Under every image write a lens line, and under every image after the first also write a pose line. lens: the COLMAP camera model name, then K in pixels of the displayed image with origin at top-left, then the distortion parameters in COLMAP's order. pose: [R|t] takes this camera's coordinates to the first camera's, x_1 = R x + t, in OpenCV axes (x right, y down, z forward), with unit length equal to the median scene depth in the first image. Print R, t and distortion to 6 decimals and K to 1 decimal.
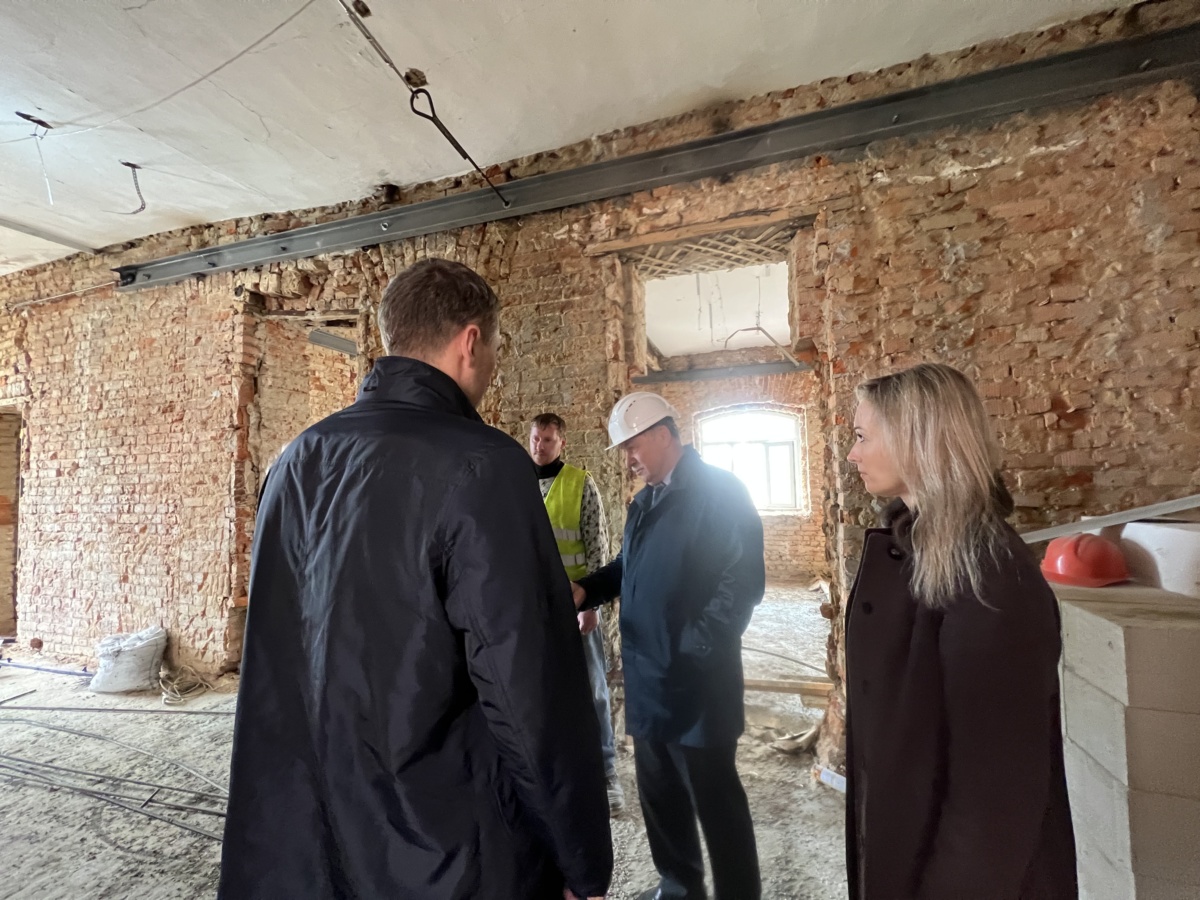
lens RADIAL K [[479.8, 0, 597.1], [0, 479.8, 450.3], [0, 0, 1]] dist [-0.000768, -0.000016]
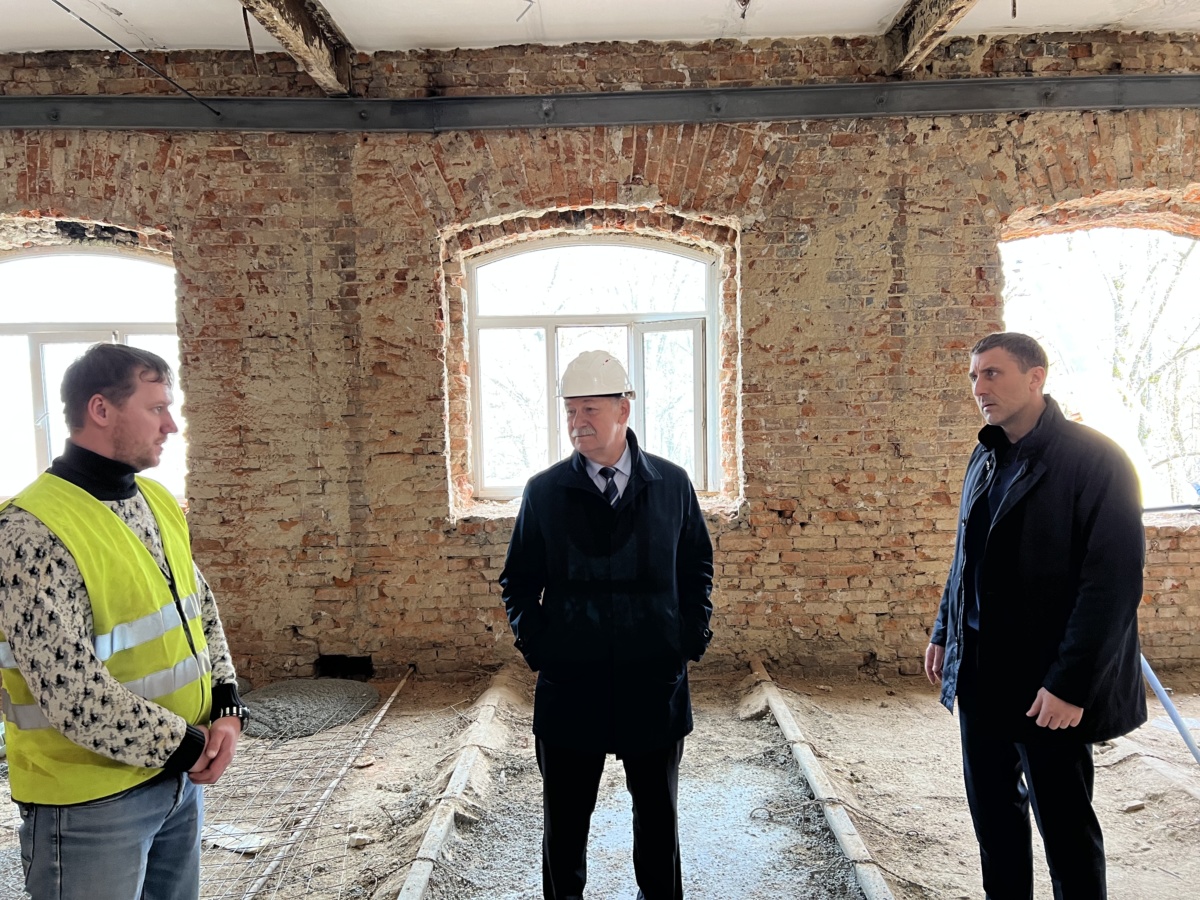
lens RADIAL K [[895.0, 0, 598.8], [0, 895.0, 451.2], [0, 0, 1]] dist [0.065514, -0.076507]
pose [[0.955575, -0.013091, 0.294457, 0.119903], [-0.016393, 0.995106, 0.097441, 0.018840], [-0.294292, -0.097939, 0.950684, 0.344343]]
